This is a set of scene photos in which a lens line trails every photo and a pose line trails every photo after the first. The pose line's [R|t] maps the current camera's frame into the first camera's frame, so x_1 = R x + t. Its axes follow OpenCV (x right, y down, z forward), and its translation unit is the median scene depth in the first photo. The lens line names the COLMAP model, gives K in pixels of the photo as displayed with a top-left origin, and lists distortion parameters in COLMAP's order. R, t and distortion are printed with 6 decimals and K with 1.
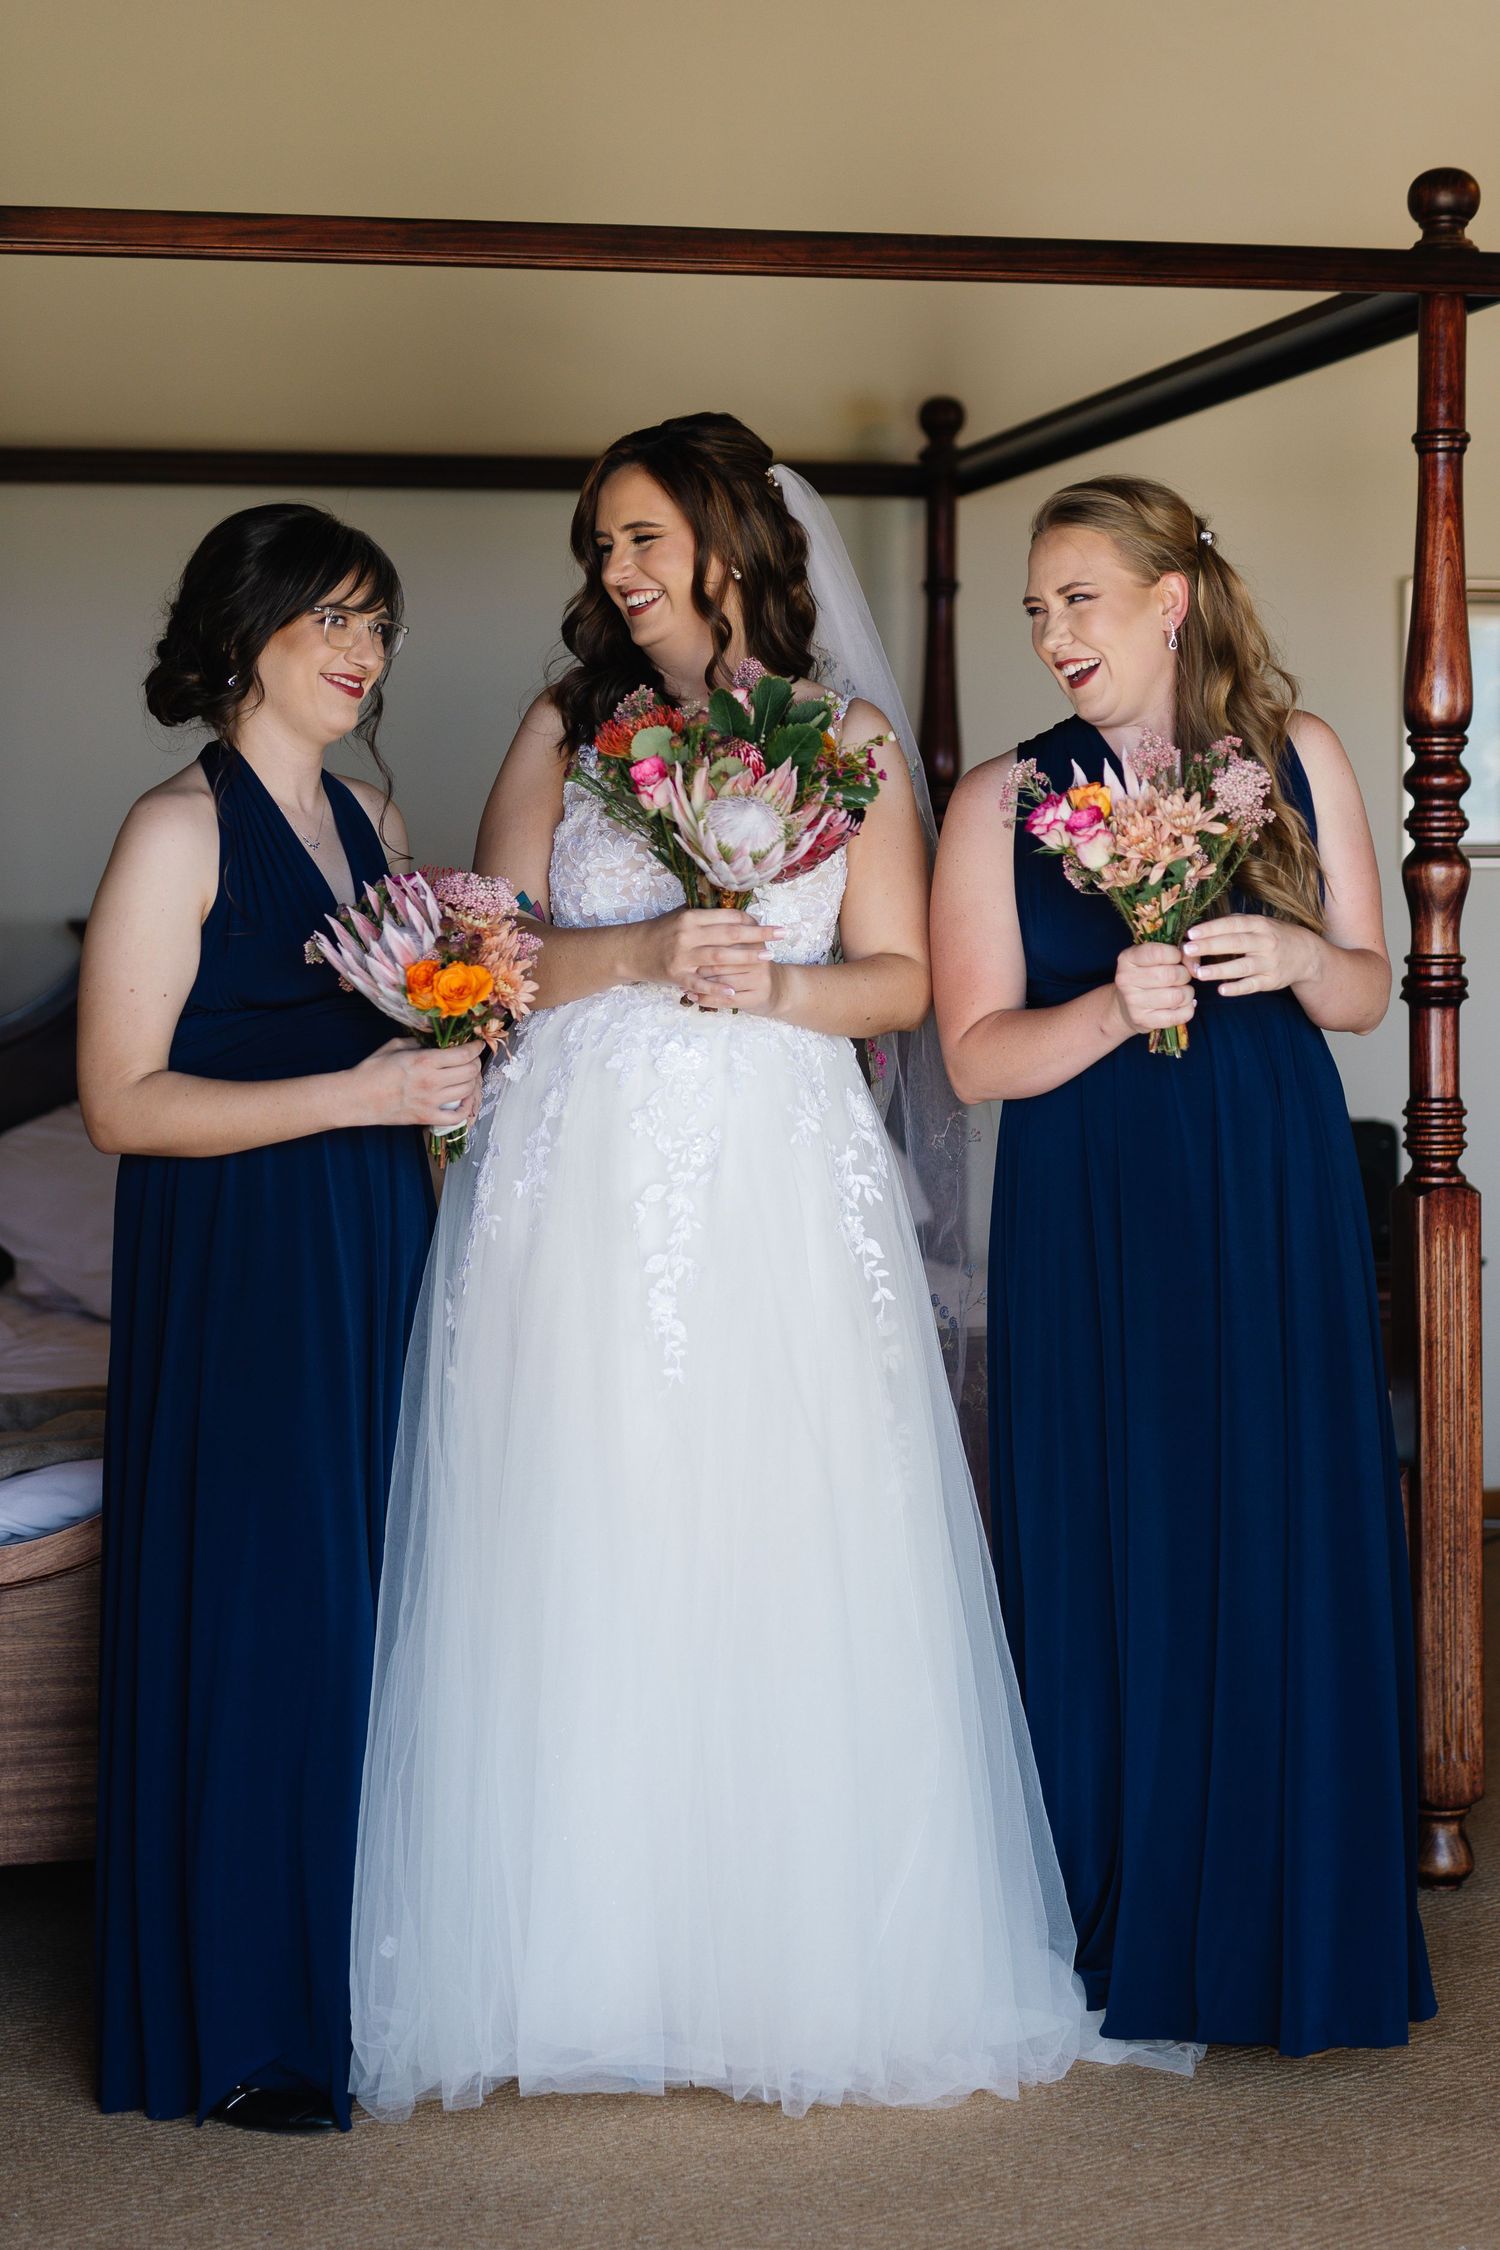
lens RADIAL K [[3691.2, 0, 741.4], [0, 3691.2, 1101.2], [0, 0, 1]] dist [-0.001529, -0.023668]
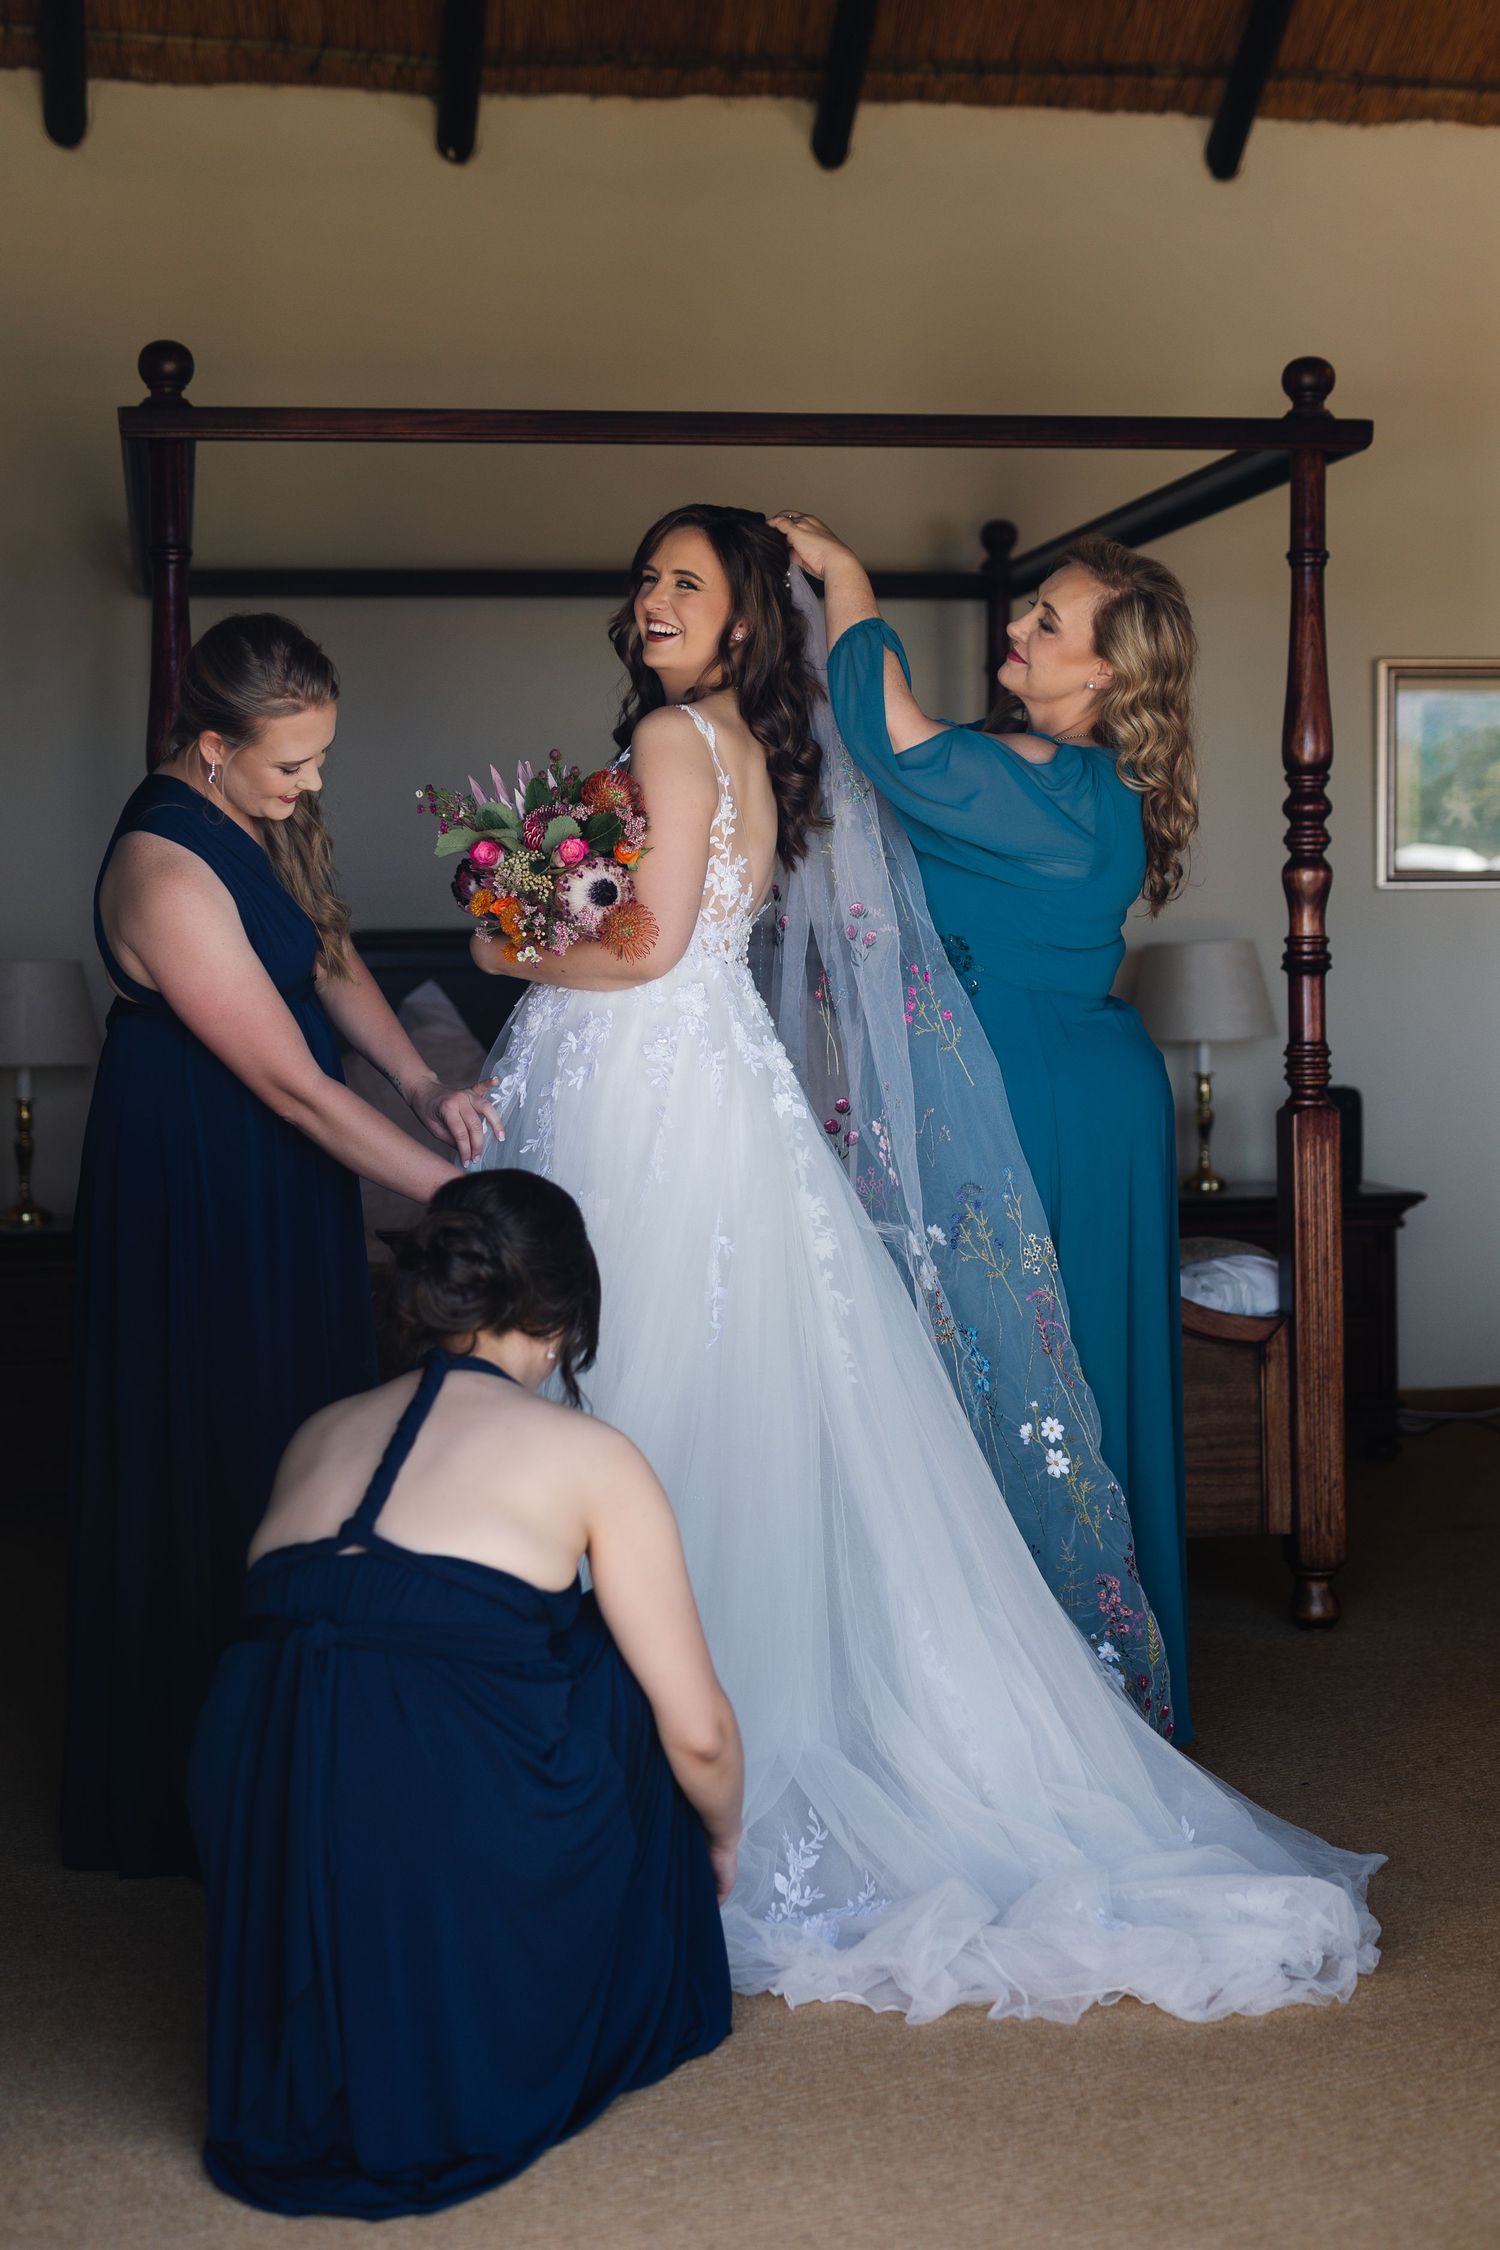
lens RADIAL K [[3424.8, 0, 750.0], [0, 3424.8, 1125.0], [0, 0, 1]] dist [-0.038503, 0.090286]
pose [[0.997703, -0.000665, -0.067742, 0.070007], [0.000165, 0.999973, -0.007393, 0.039022], [0.067745, 0.007365, 0.997675, -0.266232]]
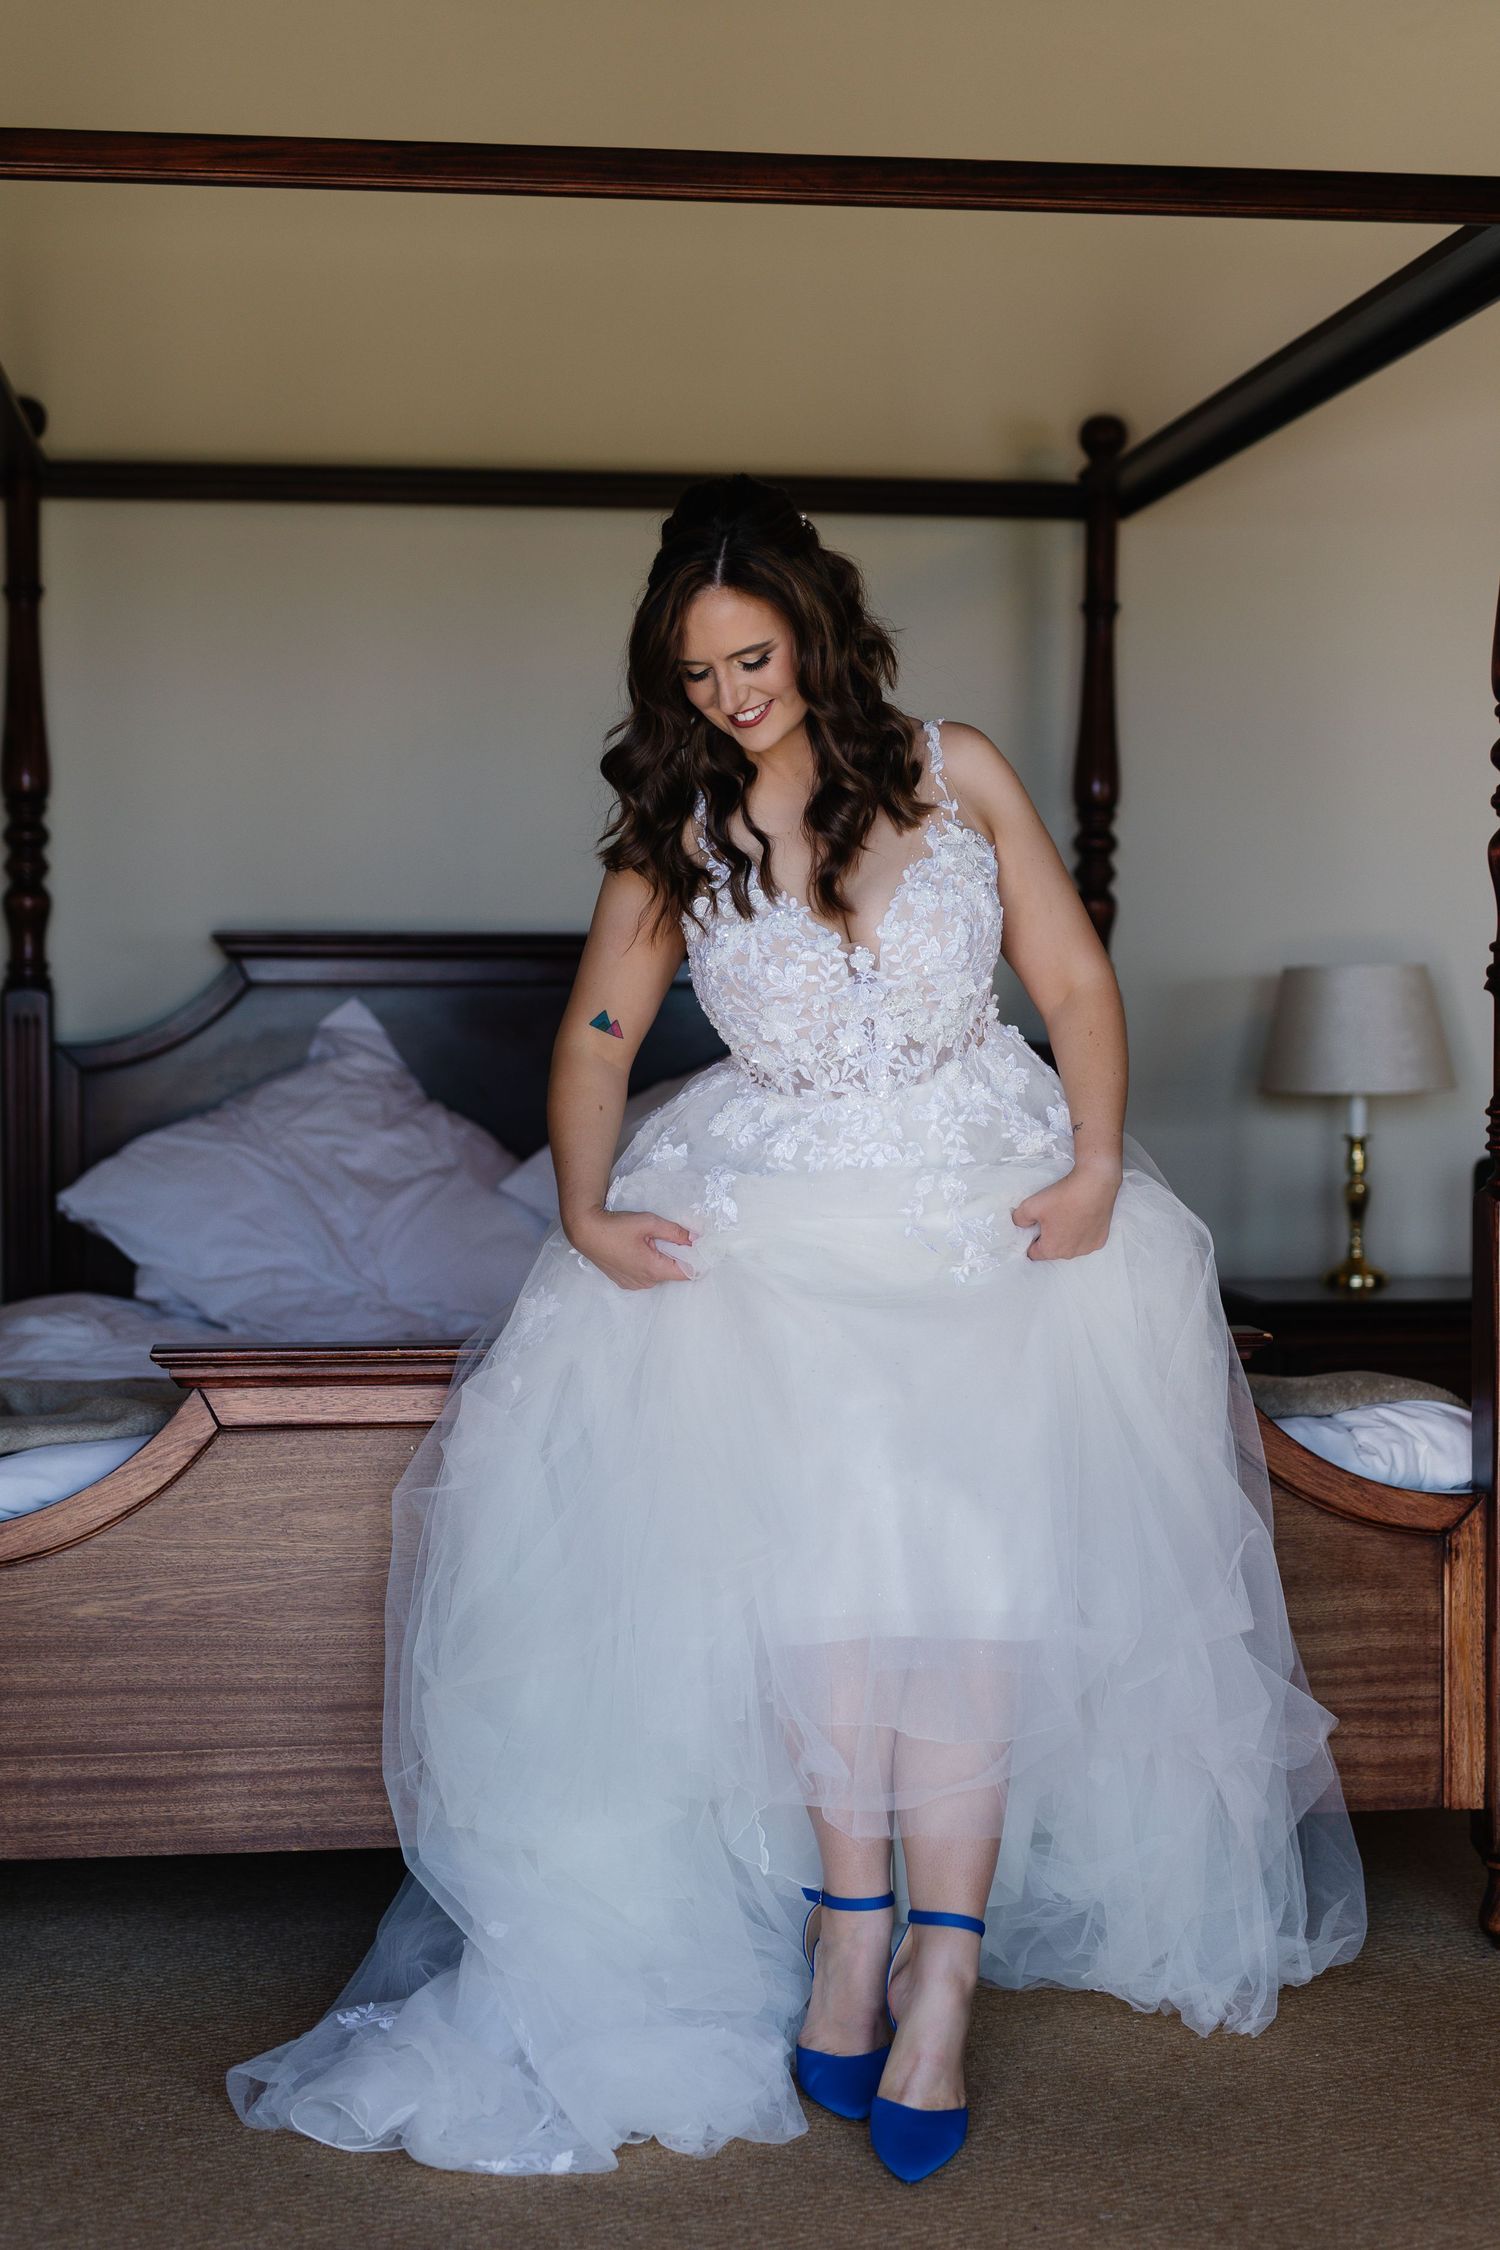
lens RADIAL K [[3383.6, 0, 740.6], [0, 3383.6, 1163.5], [0, 0, 1]] dist [0.011114, -0.060652]
pose [[0.993813, 0.016660, -0.109812, 0.087662], [-0.017896, 0.999787, -0.010285, 0.028702], [0.109617, 0.012186, 0.993899, 0.133467]]
